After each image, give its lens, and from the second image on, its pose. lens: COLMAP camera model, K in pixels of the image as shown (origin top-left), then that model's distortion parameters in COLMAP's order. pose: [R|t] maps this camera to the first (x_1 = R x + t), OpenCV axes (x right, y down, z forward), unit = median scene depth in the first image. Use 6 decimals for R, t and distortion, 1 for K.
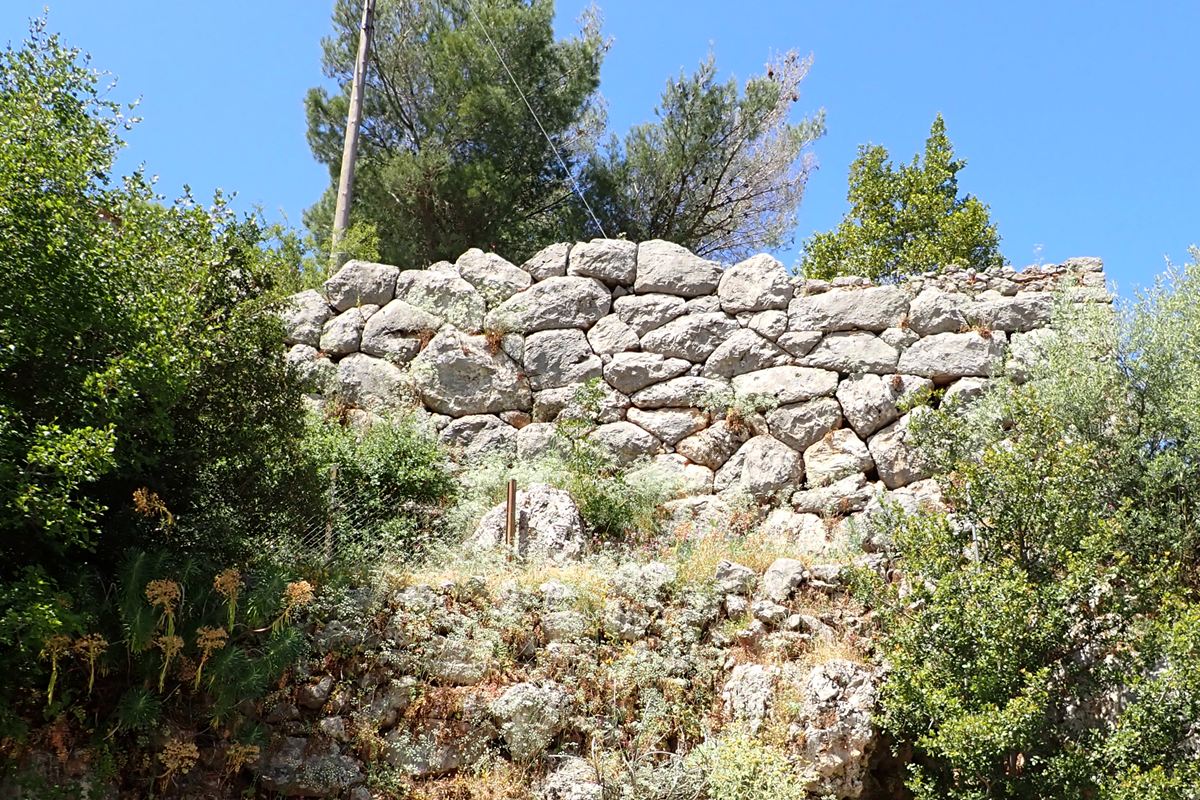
lens RADIAL K [[848.0, 0, 600.0], [0, 848.0, 400.0], [0, 0, 1]] dist [-0.001472, 0.004068]
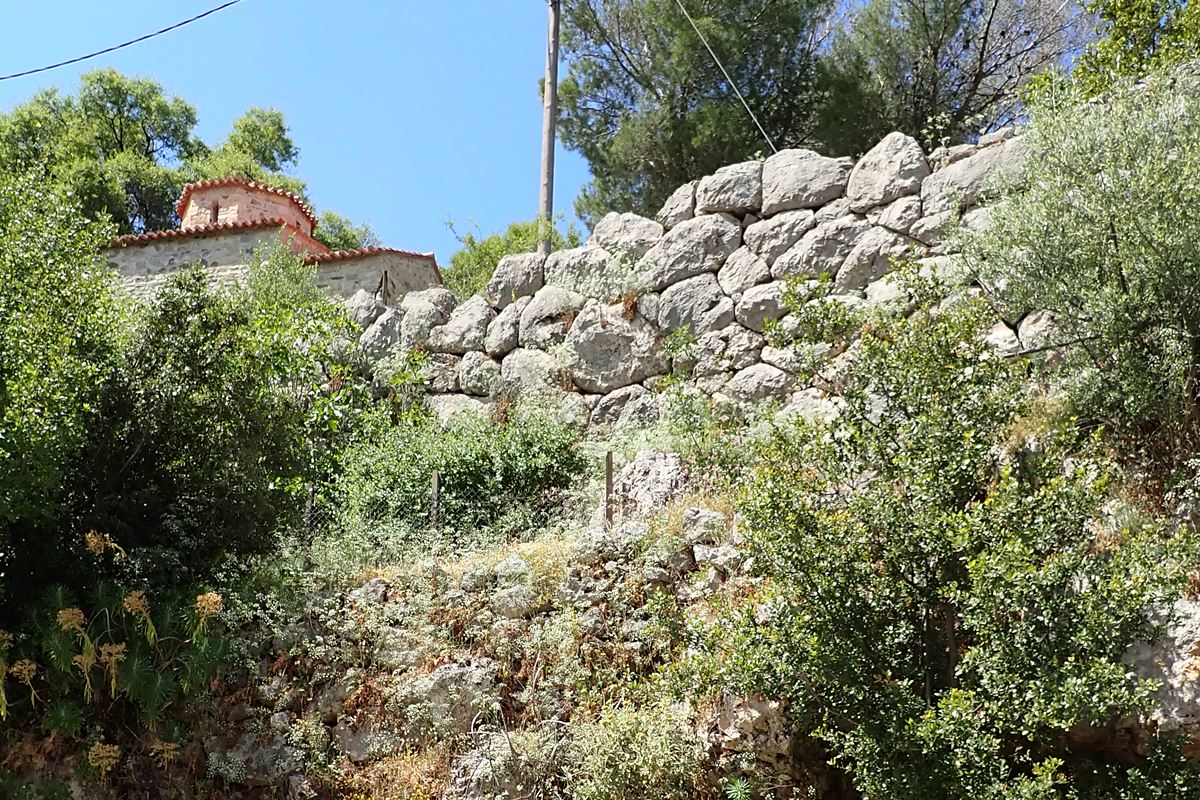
lens RADIAL K [[924.9, 0, 600.0], [0, 924.9, 400.0], [0, 0, 1]] dist [0.002391, -0.004736]
pose [[0.920579, -0.194999, -0.338393, 0.180950], [0.208364, 0.978046, 0.003243, 0.022836], [0.330331, -0.073494, 0.940999, 0.020387]]
